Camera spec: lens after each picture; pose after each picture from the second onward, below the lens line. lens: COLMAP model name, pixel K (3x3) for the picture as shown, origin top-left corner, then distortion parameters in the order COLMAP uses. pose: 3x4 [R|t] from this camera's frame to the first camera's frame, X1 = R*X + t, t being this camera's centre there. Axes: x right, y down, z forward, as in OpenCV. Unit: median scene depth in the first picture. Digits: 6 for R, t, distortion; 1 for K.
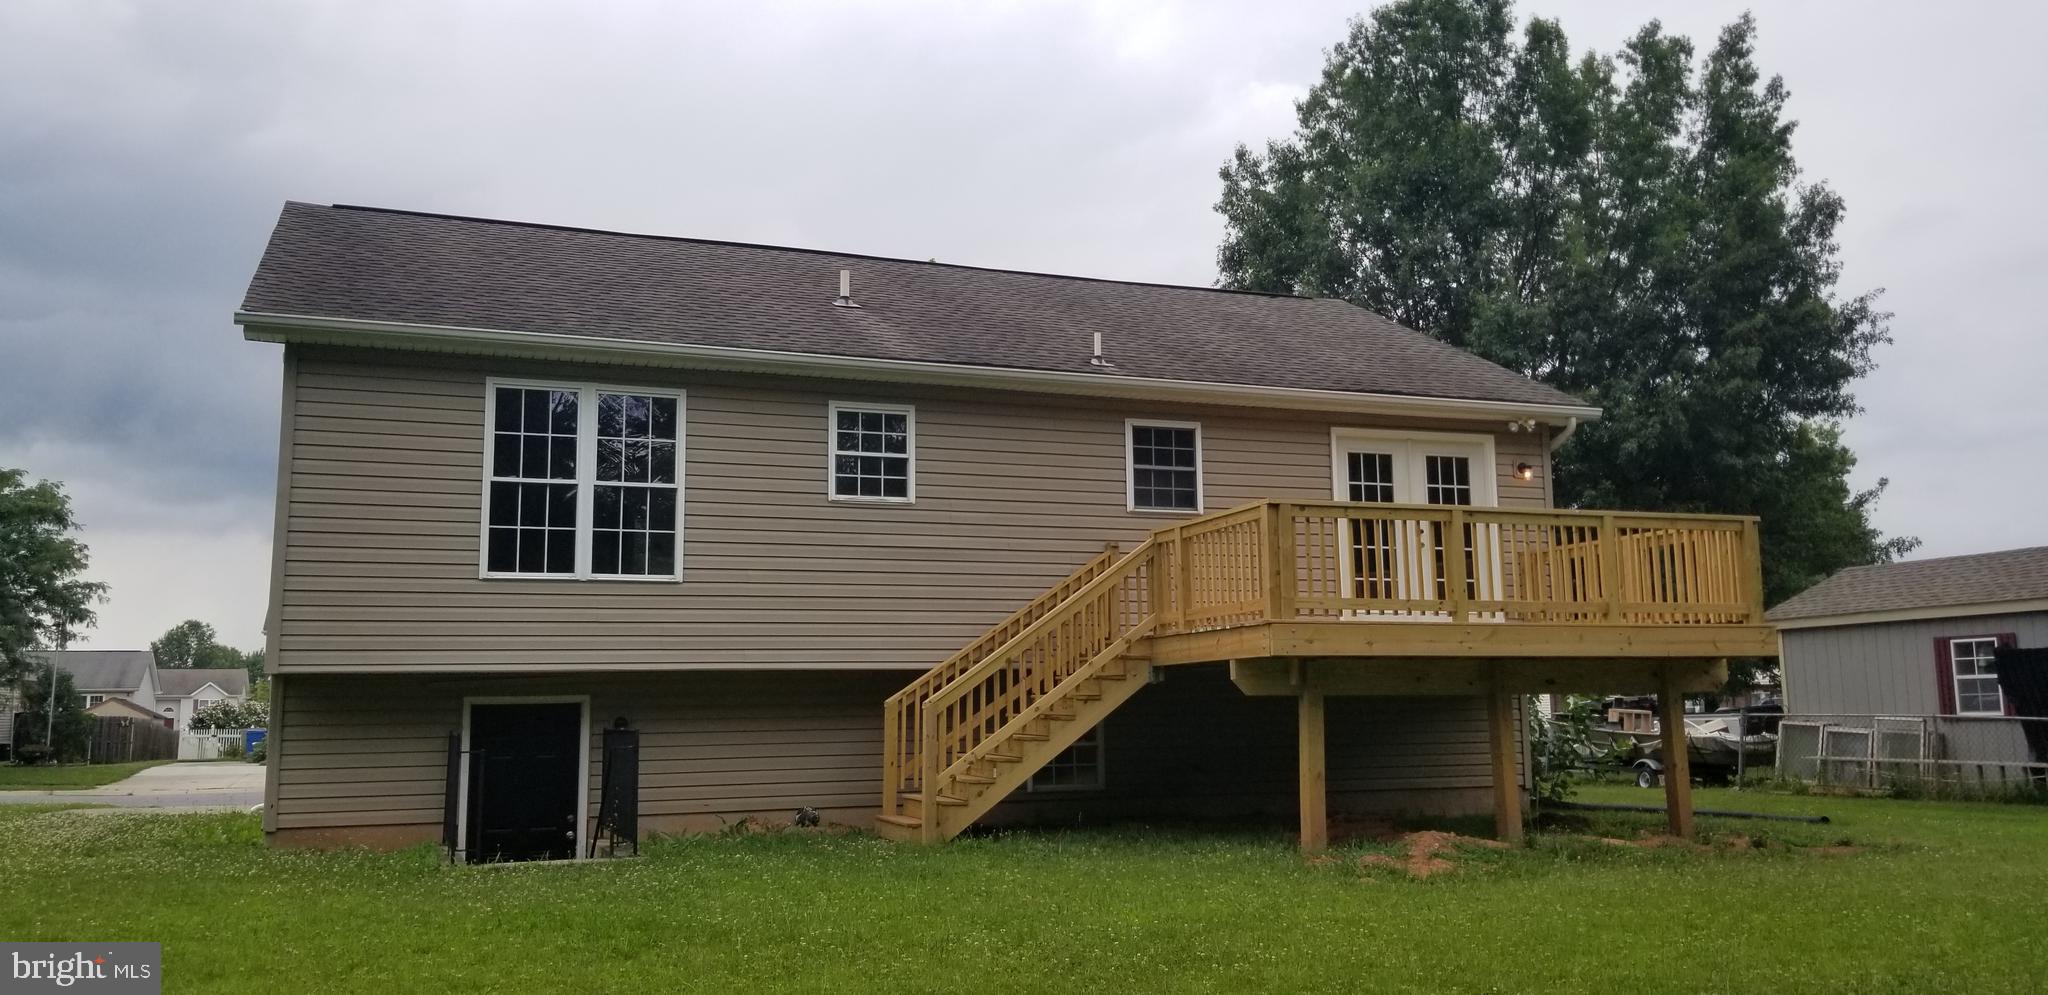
lens RADIAL K [[1596.6, 0, 1062.6], [0, 1596.6, 460.6], [0, 0, 1]] dist [0.075898, -0.143289]
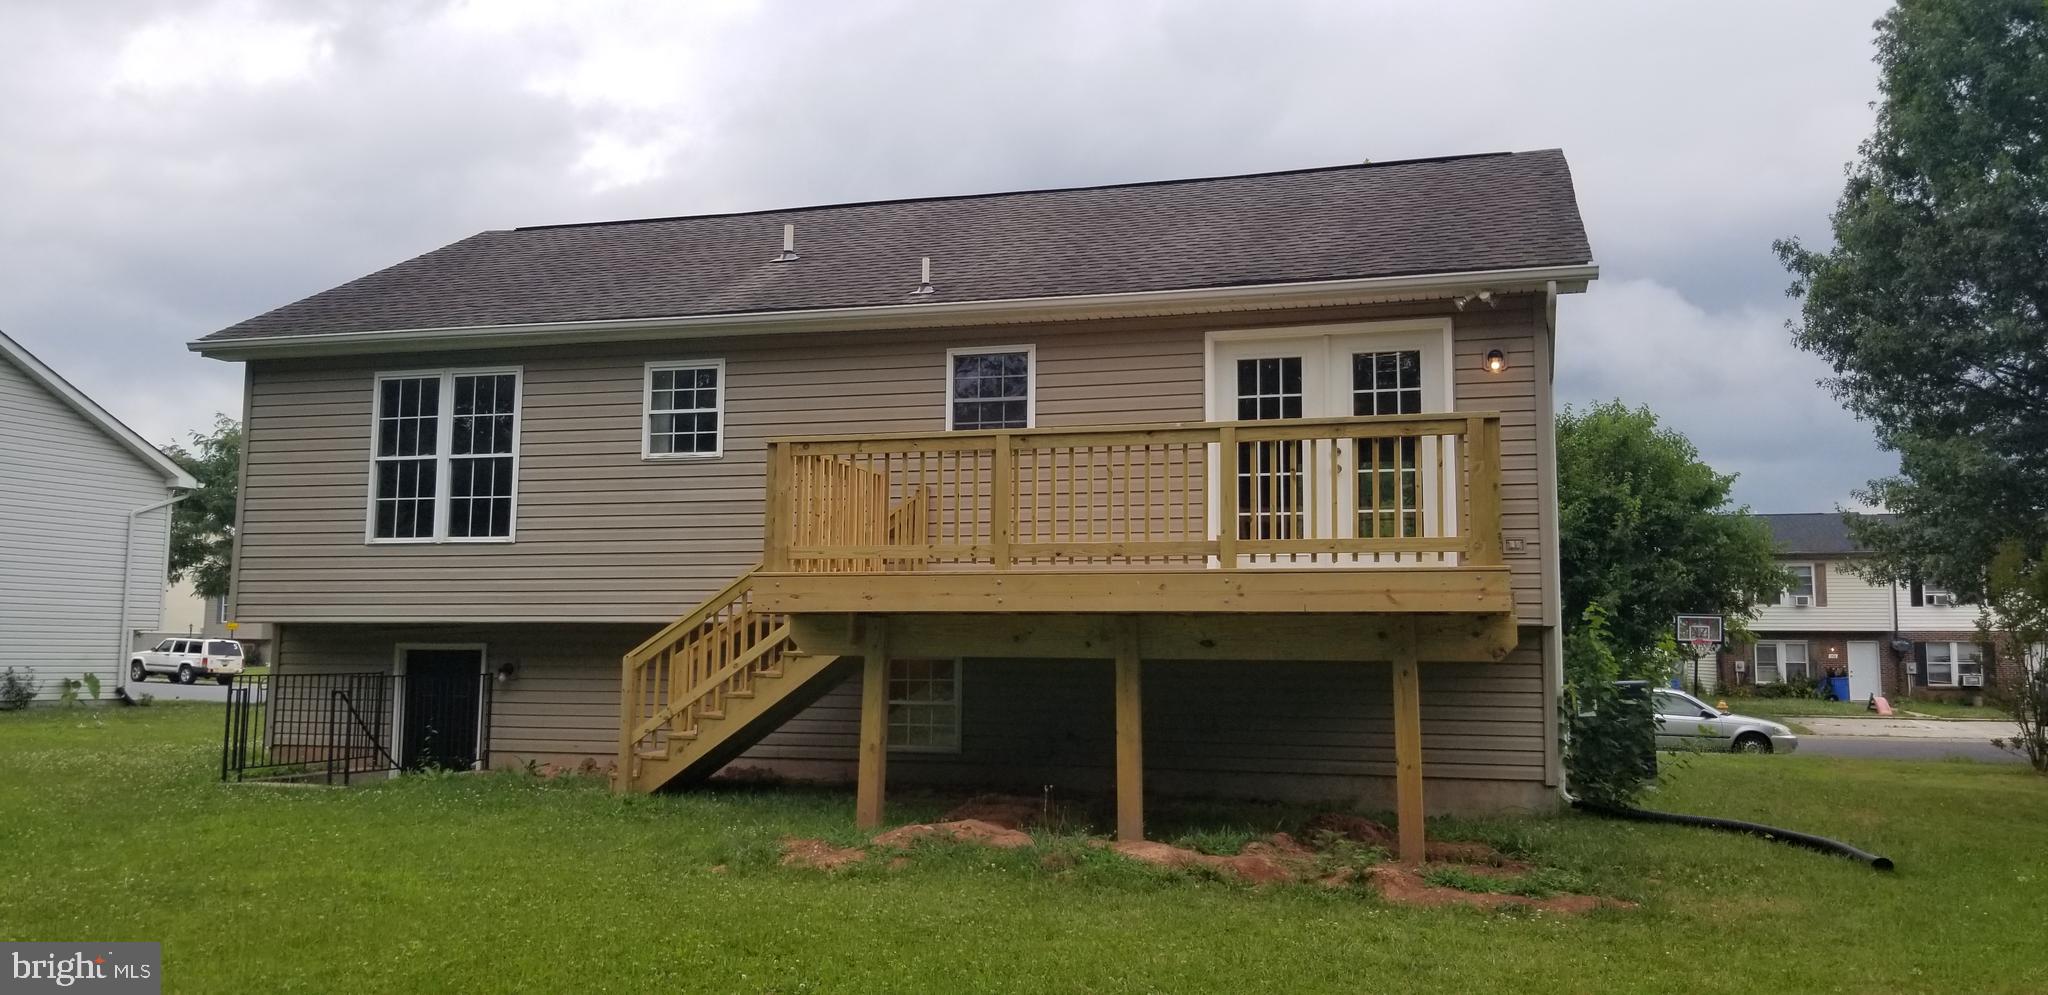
lens RADIAL K [[1617.8, 0, 1071.5], [0, 1617.8, 477.7], [0, 0, 1]] dist [0.084685, -0.151041]
pose [[0.784565, -0.046317, -0.618314, 0.702117], [0.076180, 0.996852, 0.021991, 0.033838], [0.615349, -0.064357, 0.785623, 0.338288]]
